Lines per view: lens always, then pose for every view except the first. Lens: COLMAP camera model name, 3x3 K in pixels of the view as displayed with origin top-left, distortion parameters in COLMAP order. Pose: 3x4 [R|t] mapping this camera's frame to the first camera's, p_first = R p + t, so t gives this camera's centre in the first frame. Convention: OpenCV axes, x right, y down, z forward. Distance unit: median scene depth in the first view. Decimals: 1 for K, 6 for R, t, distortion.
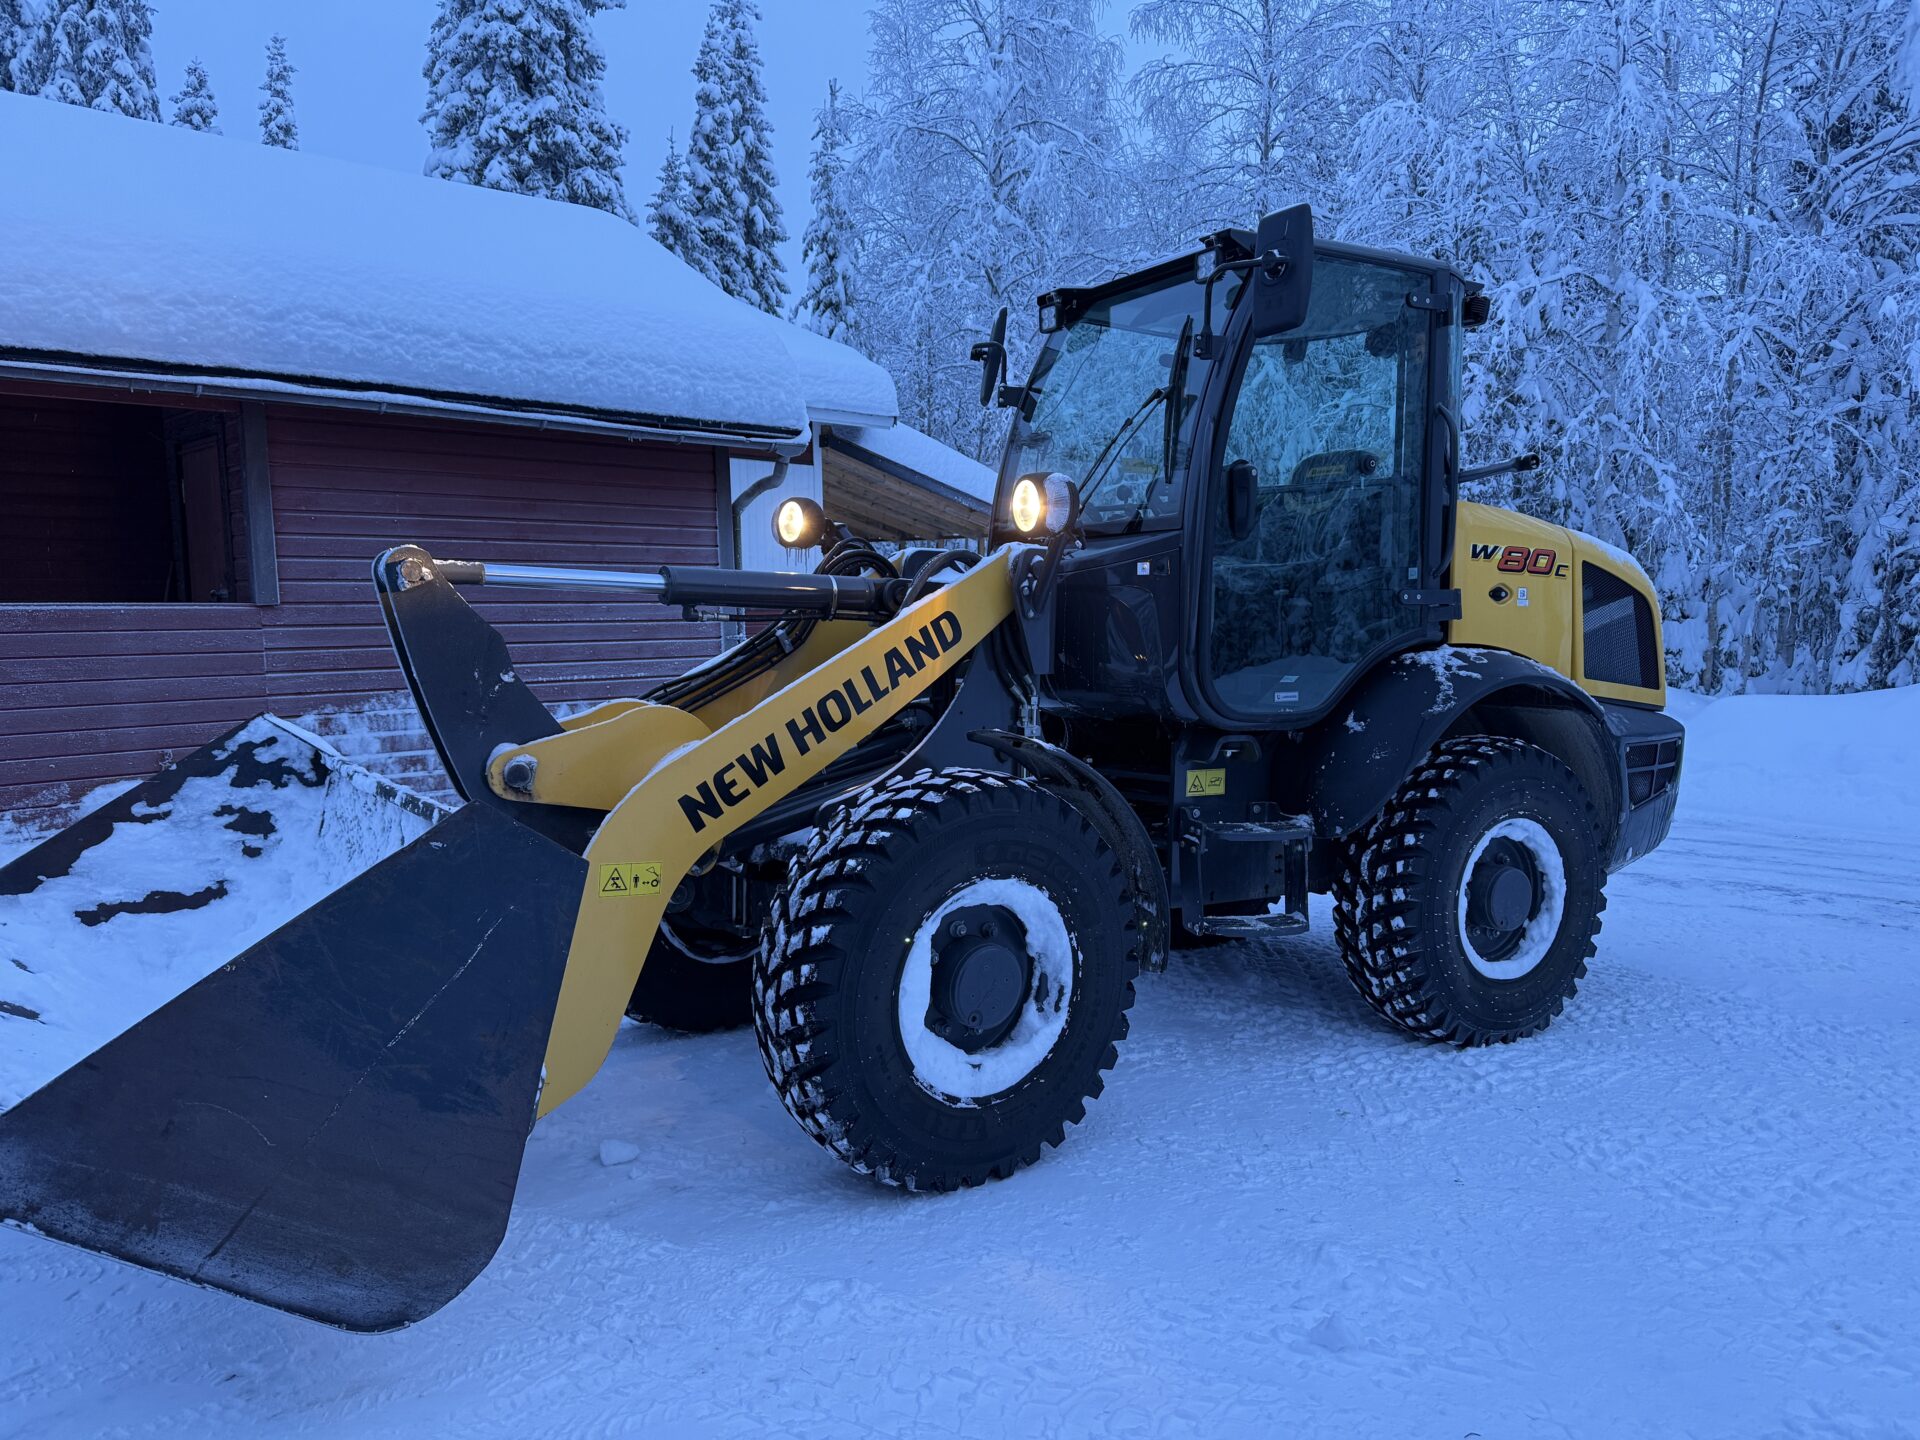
lens RADIAL K [[1342.9, 0, 960.8], [0, 1342.9, 734.6], [0, 0, 1]] dist [0.106504, -0.181718]
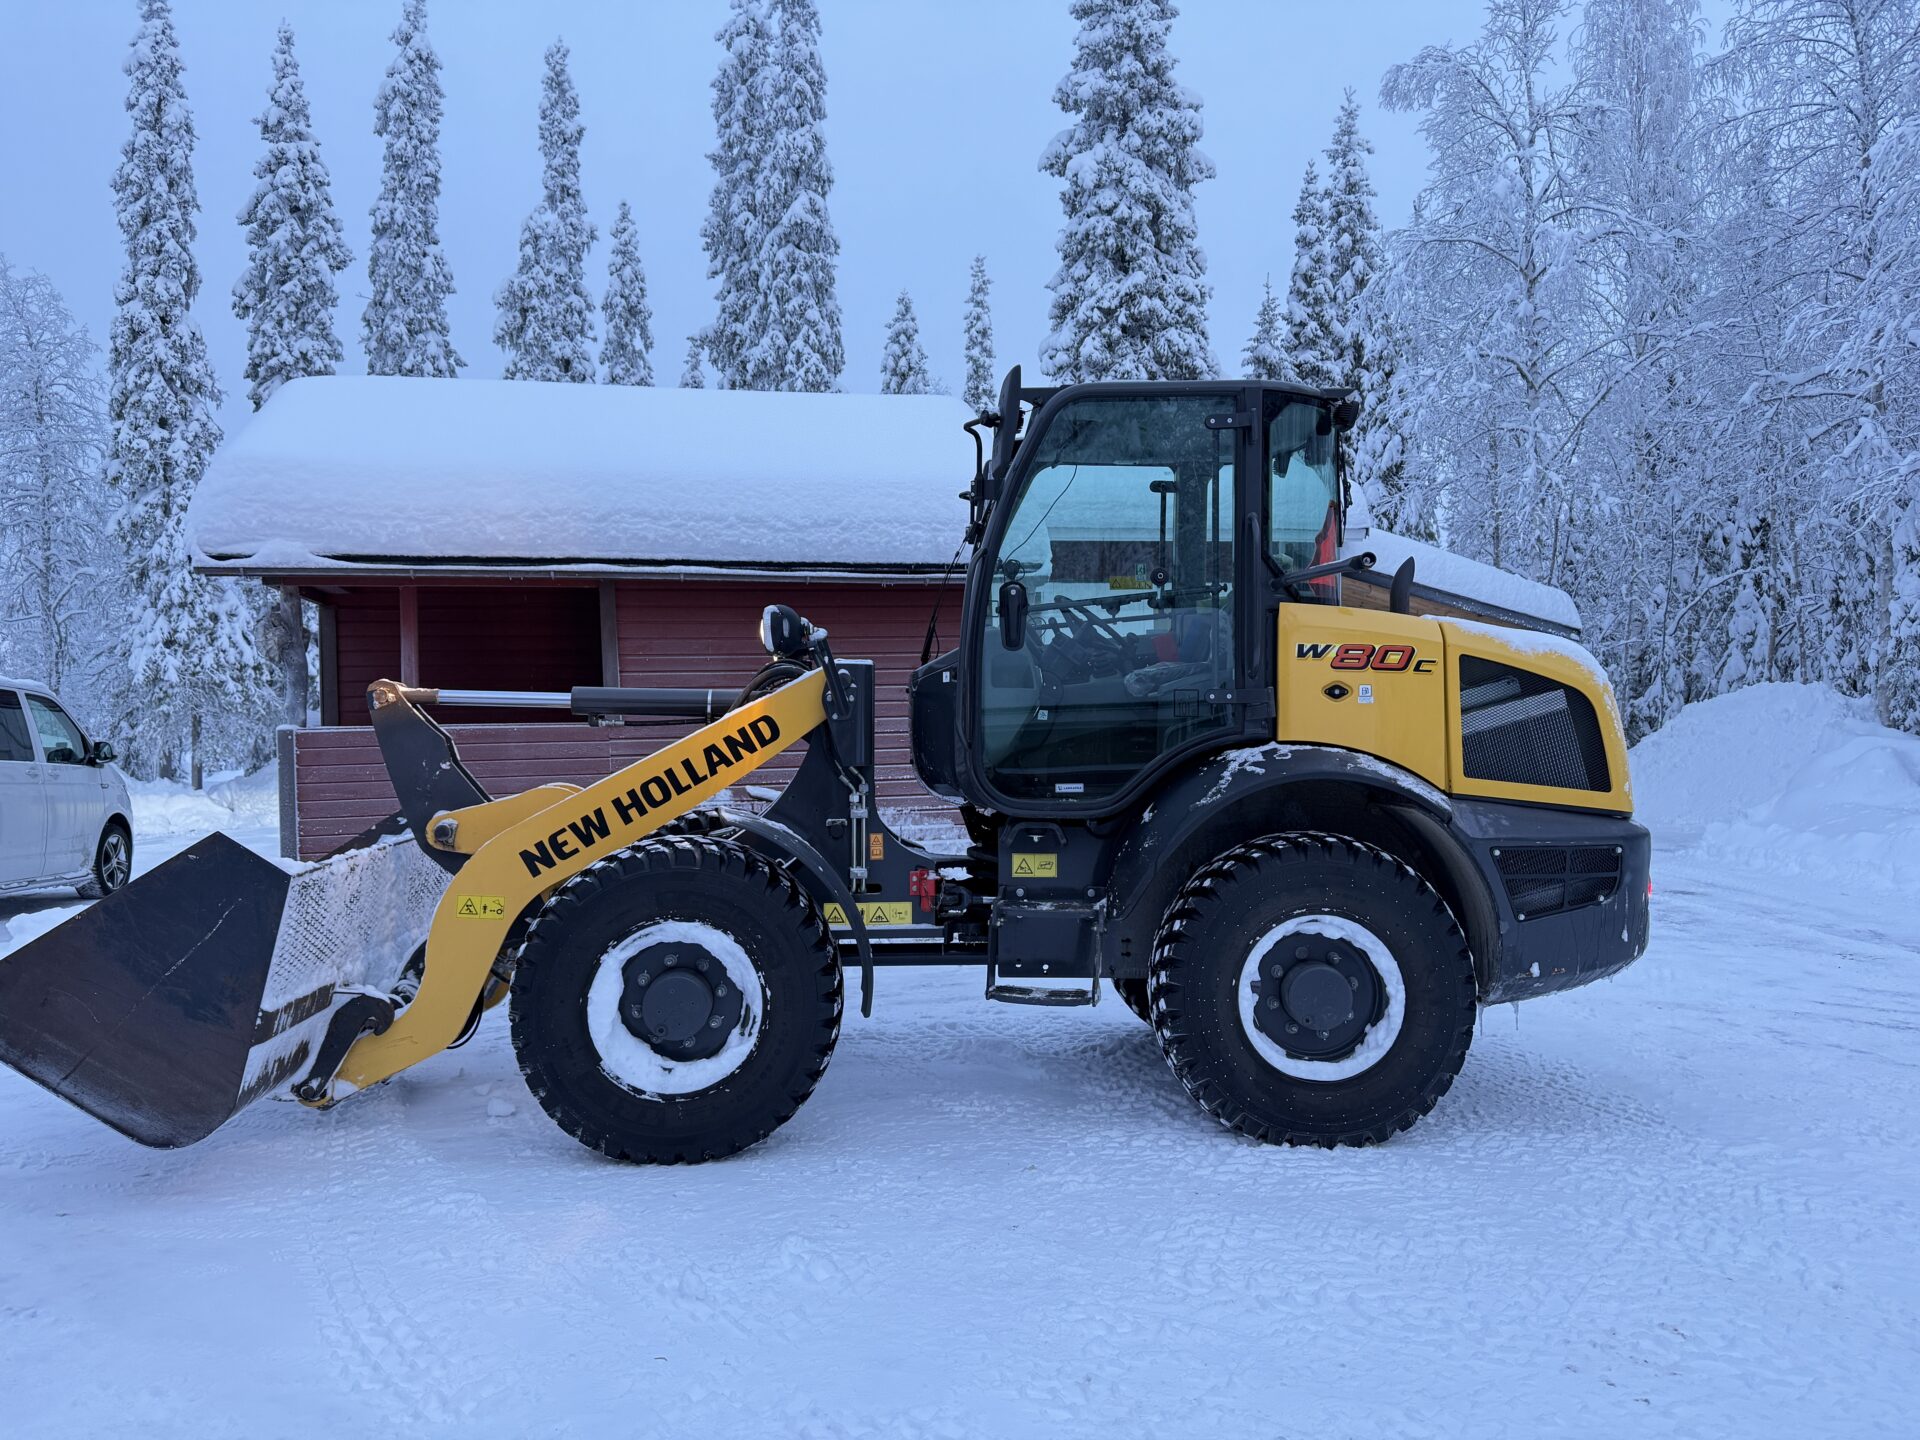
lens RADIAL K [[1346.3, 0, 954.5], [0, 1346.3, 725.7], [0, 0, 1]] dist [0.088045, -0.128812]
pose [[0.864179, -0.015747, -0.502937, 0.473289], [-0.032154, 0.995739, -0.086425, 0.012943], [0.502155, 0.090858, 0.859991, 0.001198]]
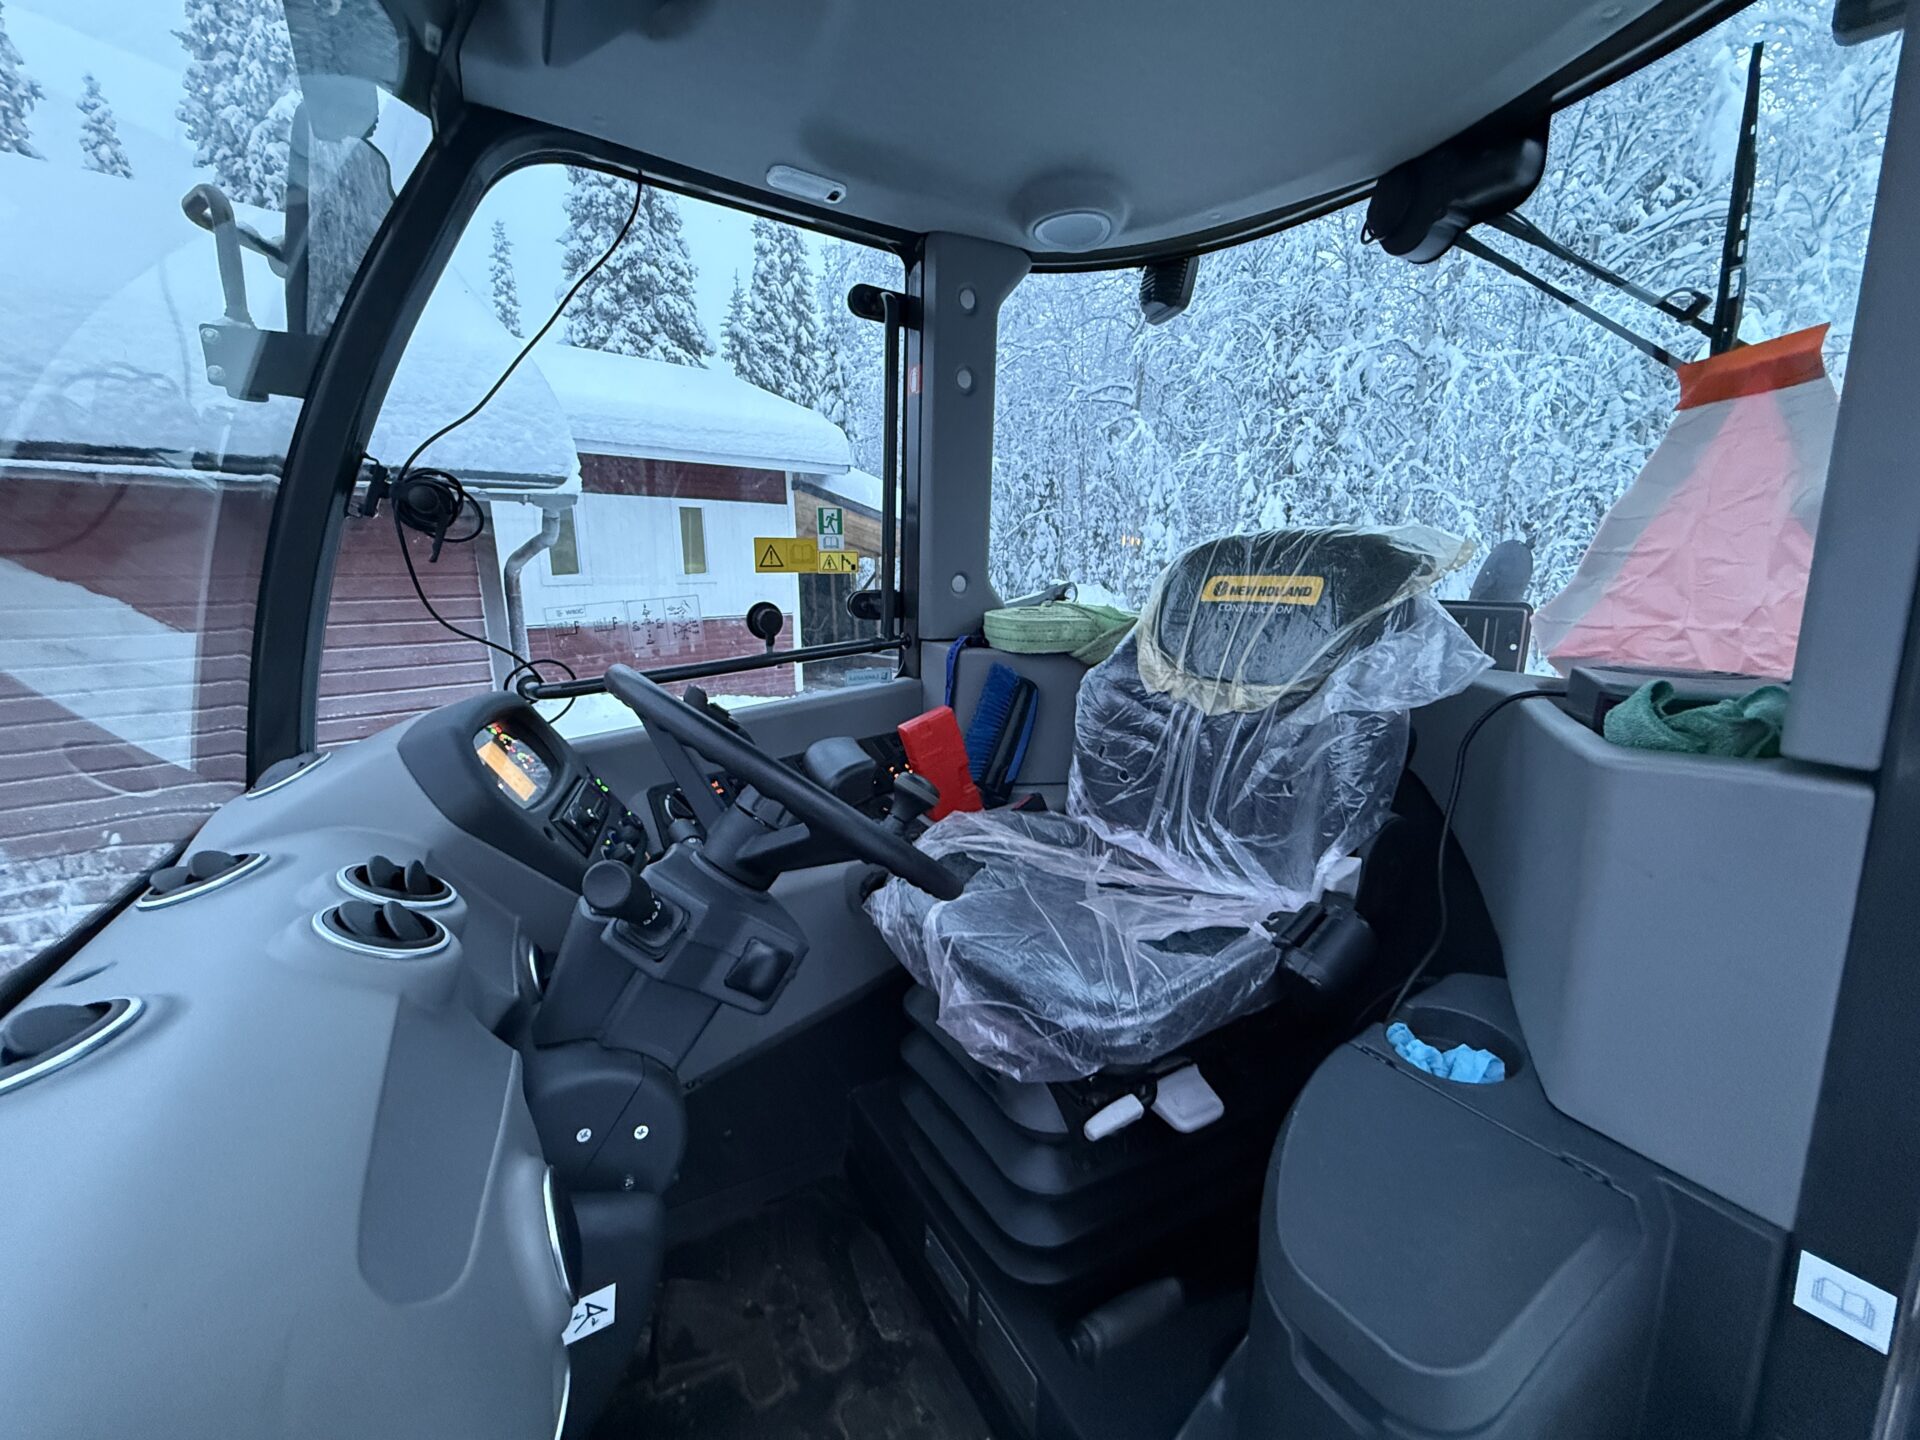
lens RADIAL K [[762.5, 0, 955.7], [0, 762.5, 722.4], [0, 0, 1]] dist [0.001979, -0.004694]
pose [[0.999868, -0.005818, -0.015160, 0.155868], [0.007157, 0.995930, 0.089845, -0.142281], [0.014575, -0.089941, 0.995840, 0.641147]]
